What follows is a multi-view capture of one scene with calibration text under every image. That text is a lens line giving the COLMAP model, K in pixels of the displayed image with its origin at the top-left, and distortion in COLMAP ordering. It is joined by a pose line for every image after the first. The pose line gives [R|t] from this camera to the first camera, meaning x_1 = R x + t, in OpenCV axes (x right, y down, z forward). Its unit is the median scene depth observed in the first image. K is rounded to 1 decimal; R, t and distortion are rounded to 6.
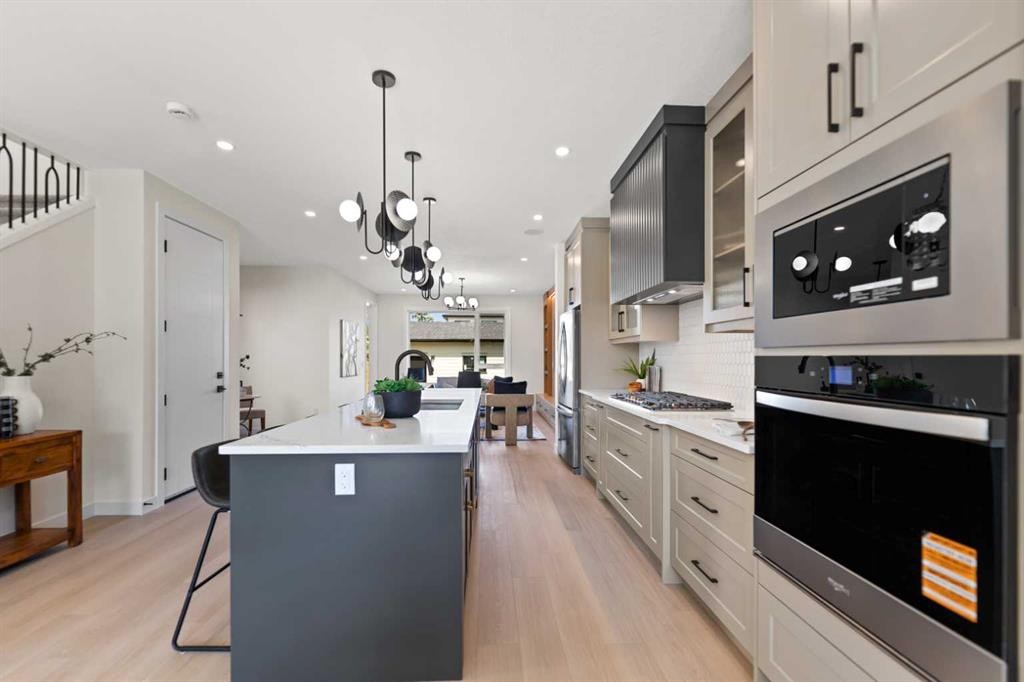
lens RADIAL K [[422.5, 0, 504.5], [0, 422.5, 357.4], [0, 0, 1]] dist [0.003240, 0.000234]
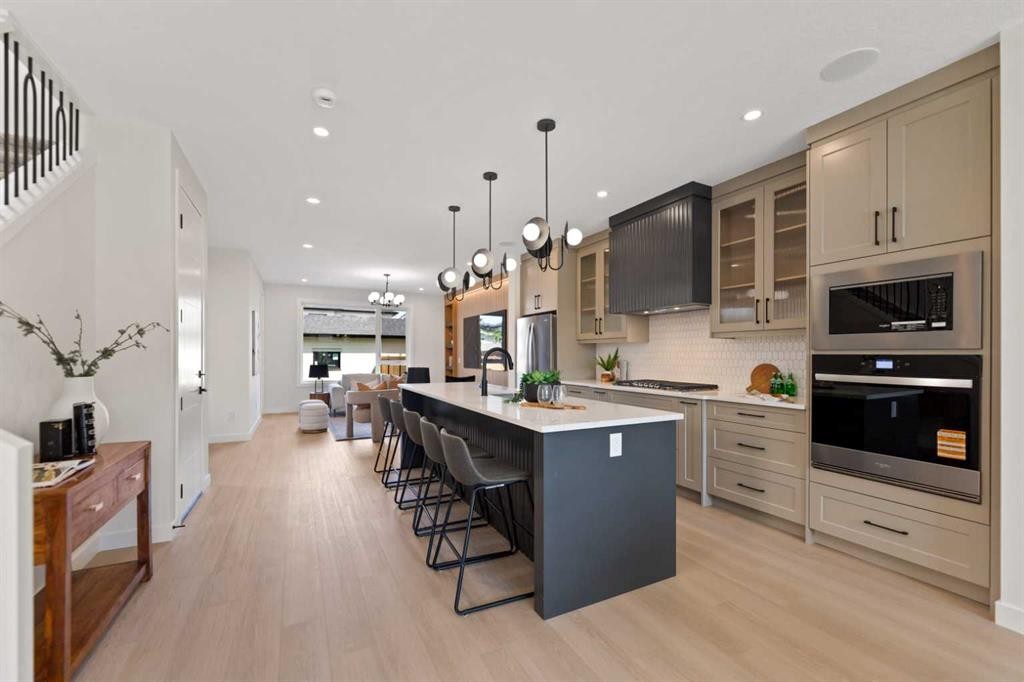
lens RADIAL K [[422.5, 0, 501.1], [0, 422.5, 353.6], [0, 0, 1]] dist [0.003240, 0.000234]
pose [[0.907324, 0.002975, 0.420421, -0.738719], [-0.002932, 0.999995, -0.000748, -0.000722], [-0.420421, -0.000554, 0.907329, -0.039634]]
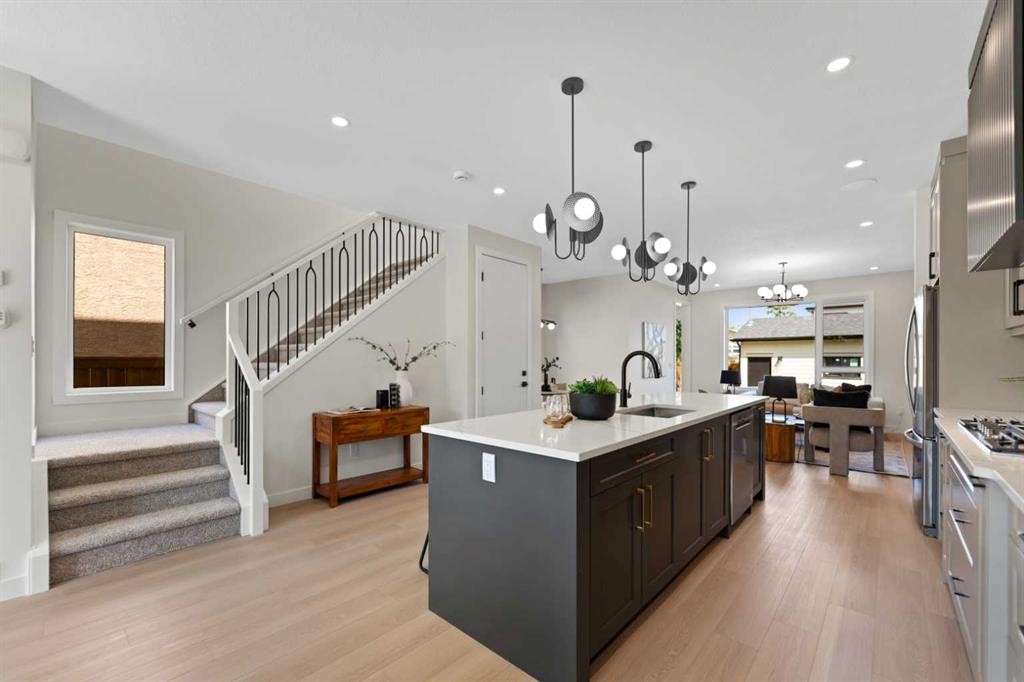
lens RADIAL K [[422.5, 0, 524.6], [0, 422.5, 360.9], [0, 0, 1]] dist [0.003240, 0.000234]
pose [[0.723293, 0.002161, -0.690538, 0.282855], [0.001265, 0.999989, 0.004455, 0.000090], [0.690540, -0.004096, 0.723282, 0.150122]]
